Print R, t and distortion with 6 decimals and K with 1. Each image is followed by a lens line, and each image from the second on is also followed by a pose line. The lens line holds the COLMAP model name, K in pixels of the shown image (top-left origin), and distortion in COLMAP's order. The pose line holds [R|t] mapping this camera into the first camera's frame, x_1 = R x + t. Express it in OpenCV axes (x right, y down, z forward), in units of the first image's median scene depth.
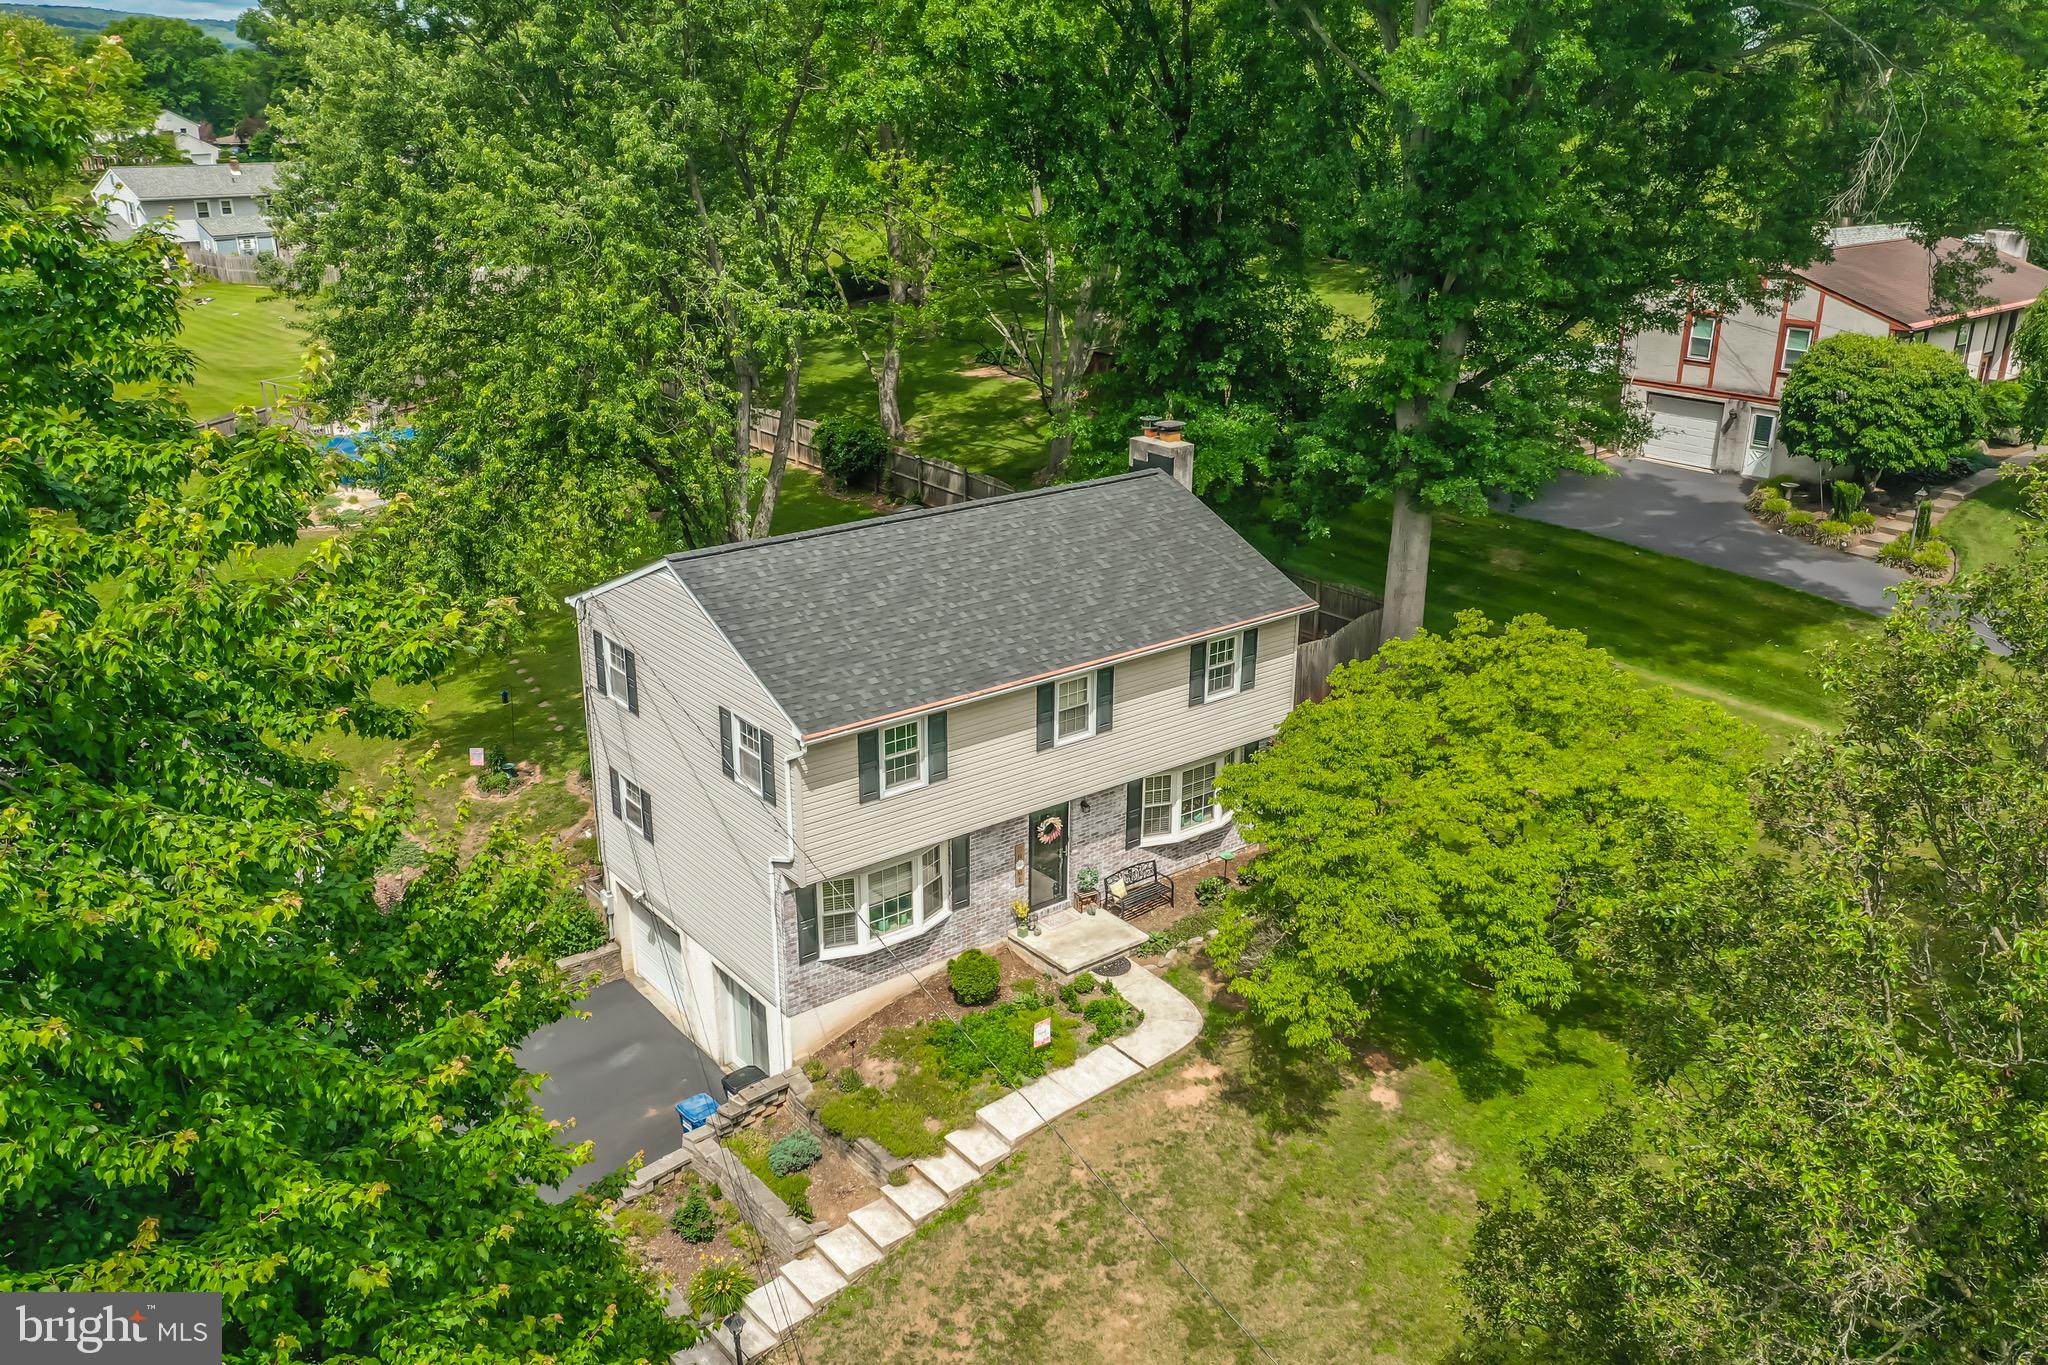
lens RADIAL K [[1652.0, 0, 1012.3], [0, 1652.0, 678.1], [0, 0, 1]] dist [0.005510, 0.010694]
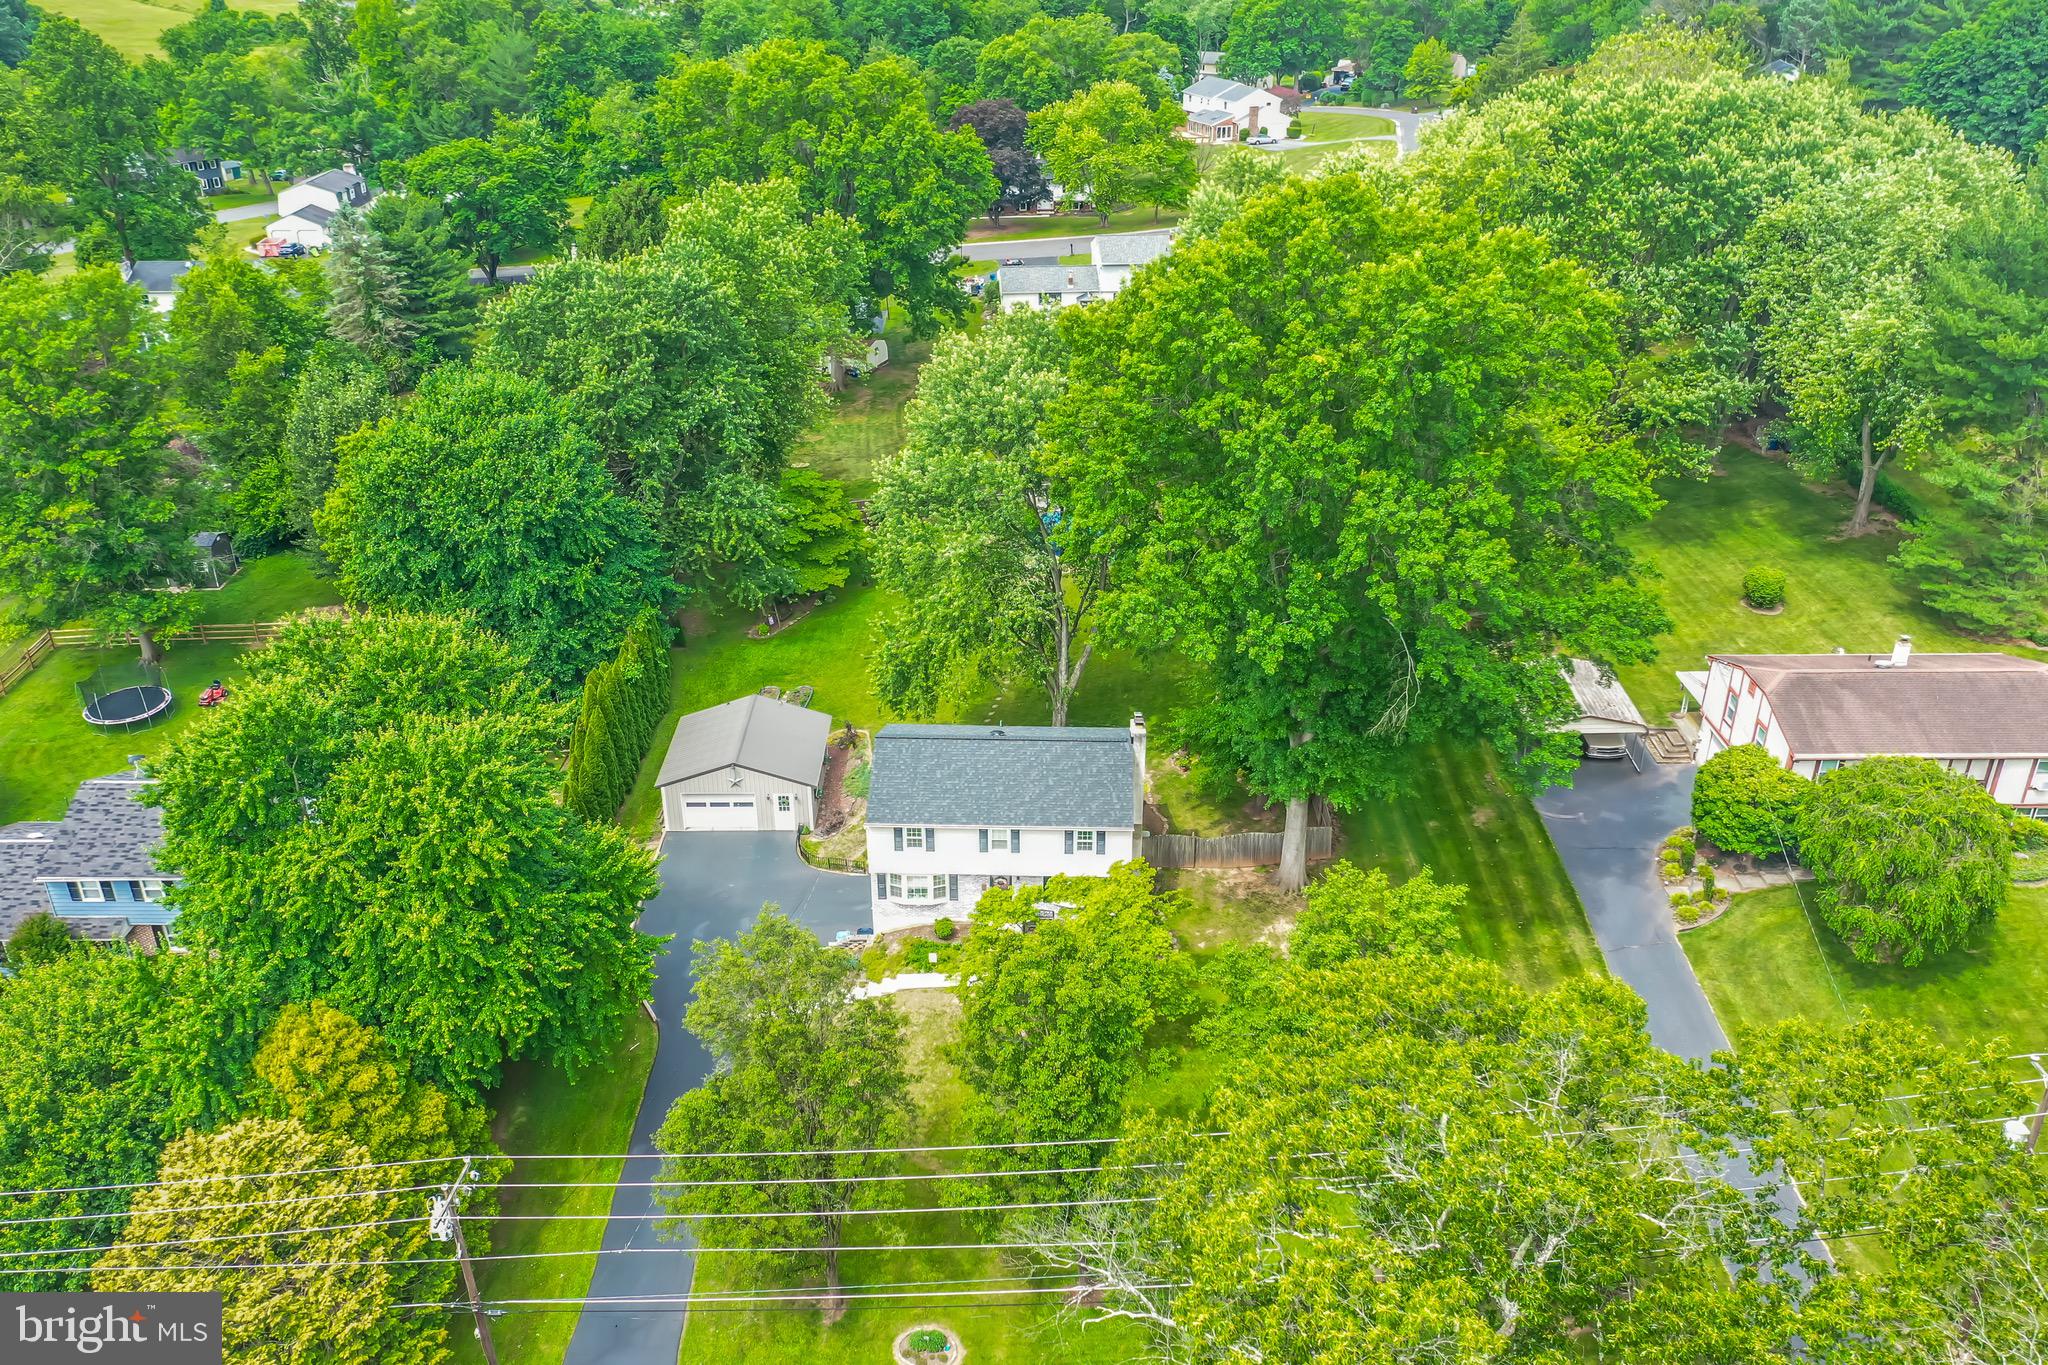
lens RADIAL K [[1690.9, 0, 1024.0], [0, 1690.9, 682.5], [0, 0, 1]] dist [0.007940, 0.008023]
pose [[0.764028, 0.281514, -0.580527, 1.459902], [-0.209547, 0.959280, 0.189399, -0.691000], [0.610206, -0.023058, 0.791907, -0.947896]]
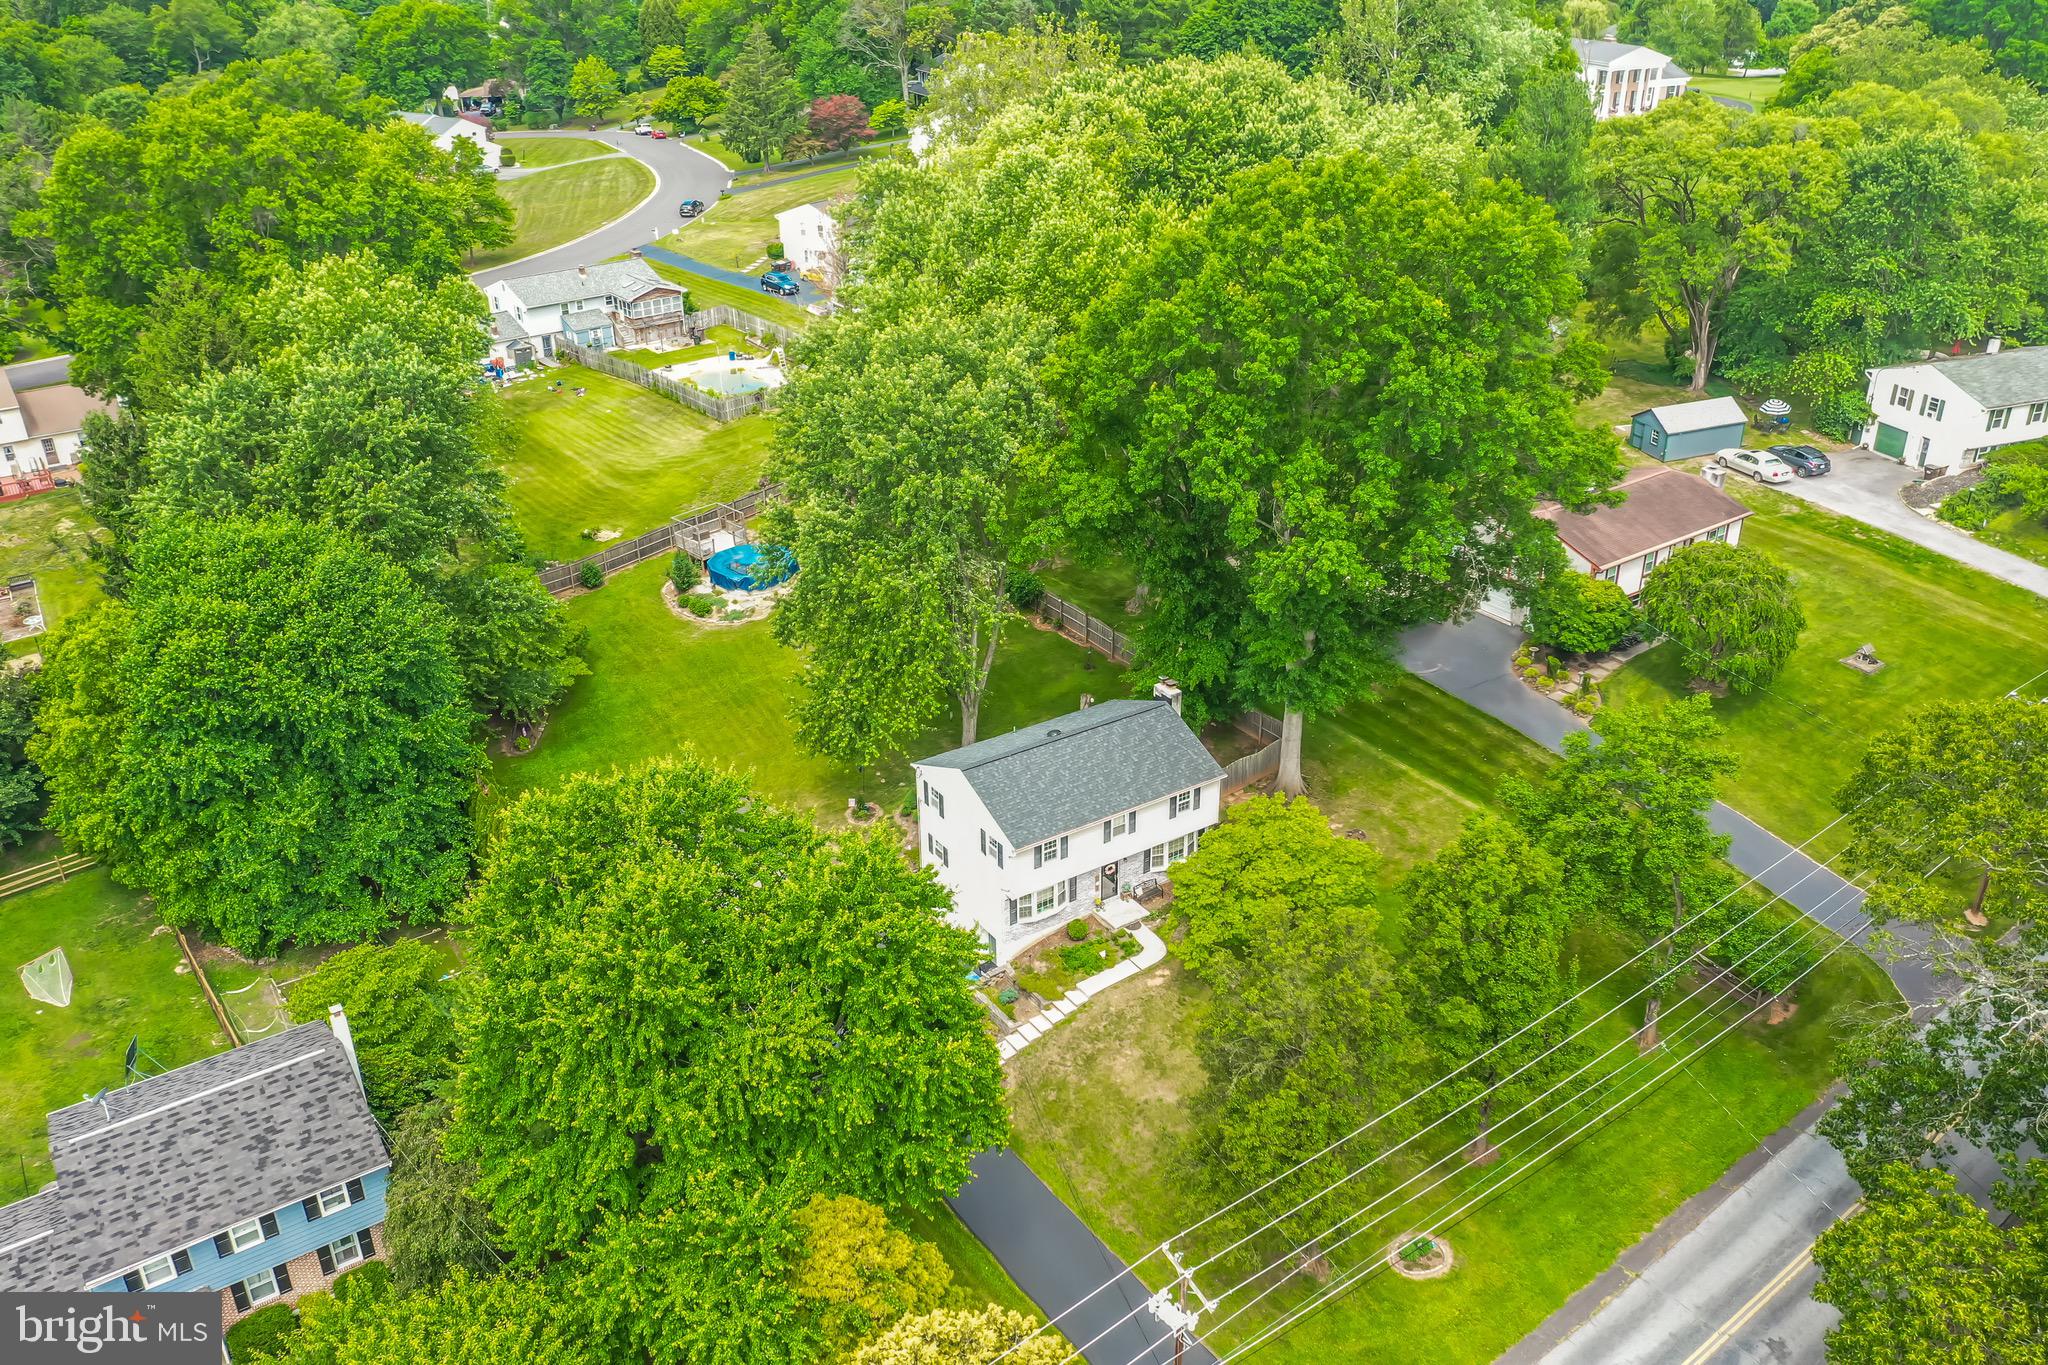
lens RADIAL K [[1652.0, 0, 1012.3], [0, 1652.0, 678.1], [0, 0, 1]] dist [0.005510, 0.010694]
pose [[0.996319, 0.023498, -0.082434, 0.078147], [-0.013218, 0.992305, 0.123110, -0.520382], [0.084693, -0.121568, 0.988963, -1.488670]]
